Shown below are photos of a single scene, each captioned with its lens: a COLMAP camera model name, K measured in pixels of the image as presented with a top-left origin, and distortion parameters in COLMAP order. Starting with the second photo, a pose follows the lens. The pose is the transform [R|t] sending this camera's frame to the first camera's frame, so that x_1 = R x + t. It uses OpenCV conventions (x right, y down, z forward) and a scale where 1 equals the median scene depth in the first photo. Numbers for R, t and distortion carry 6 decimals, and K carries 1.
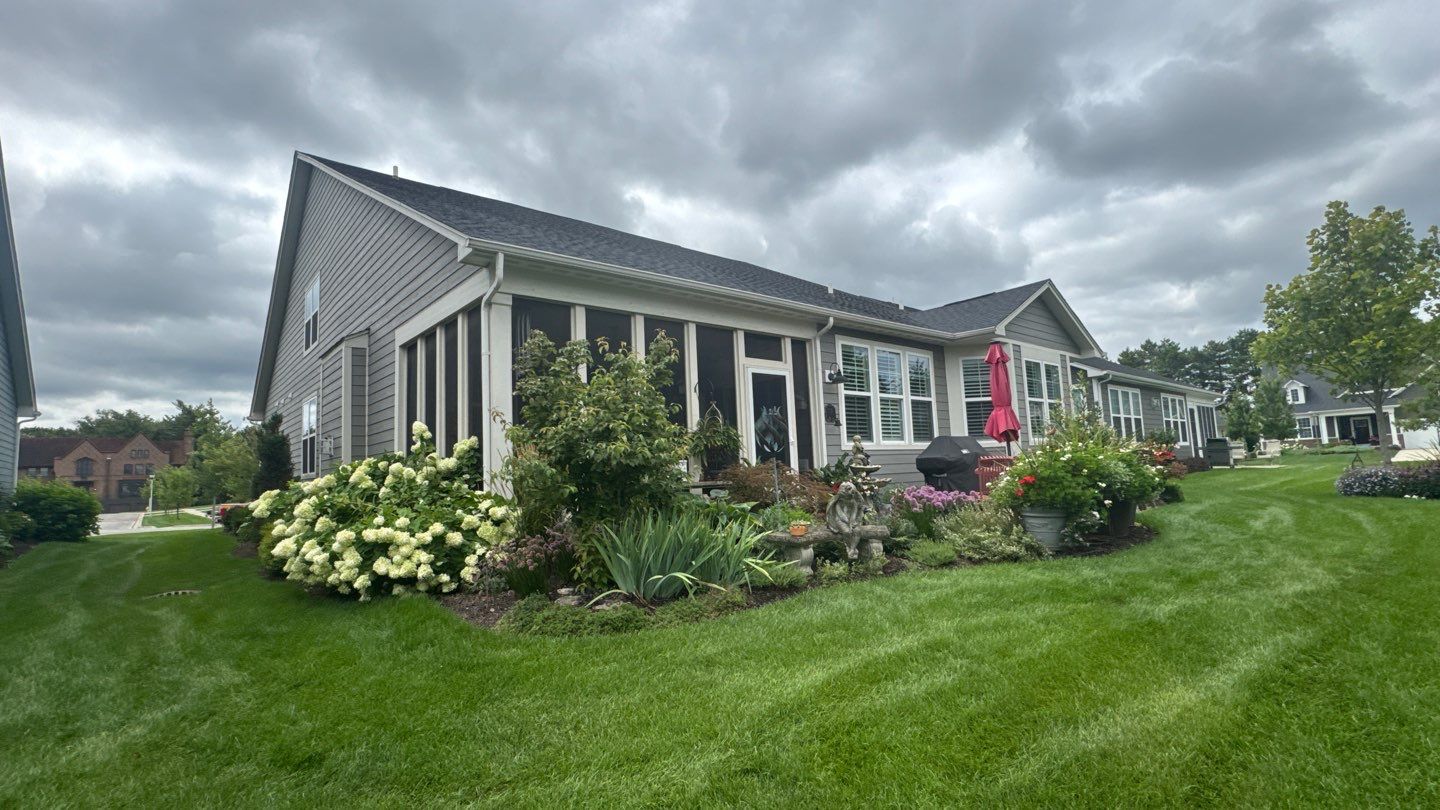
lens RADIAL K [[646.1, 0, 719.3], [0, 646.1, 413.4], [0, 0, 1]] dist [0.001867, 0.000522]
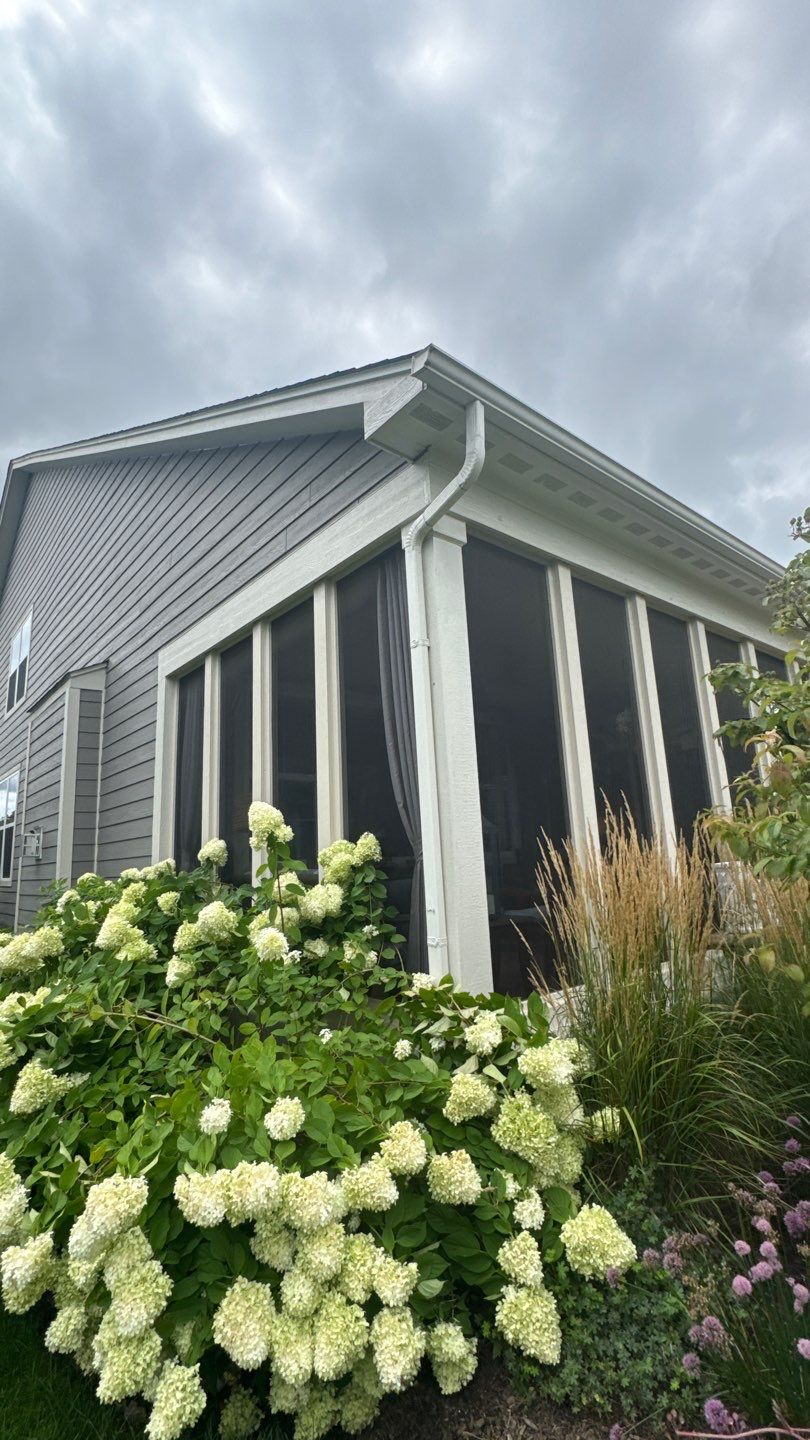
lens RADIAL K [[646.1, 0, 417.0], [0, 646.1, 717.7], [0, 0, 1]] dist [0.001867, 0.000522]
pose [[0.999913, -0.013163, -0.000123, -0.357279], [0.013063, 0.993357, -0.114330, 0.006940], [0.001627, 0.114319, 0.993443, 0.556807]]
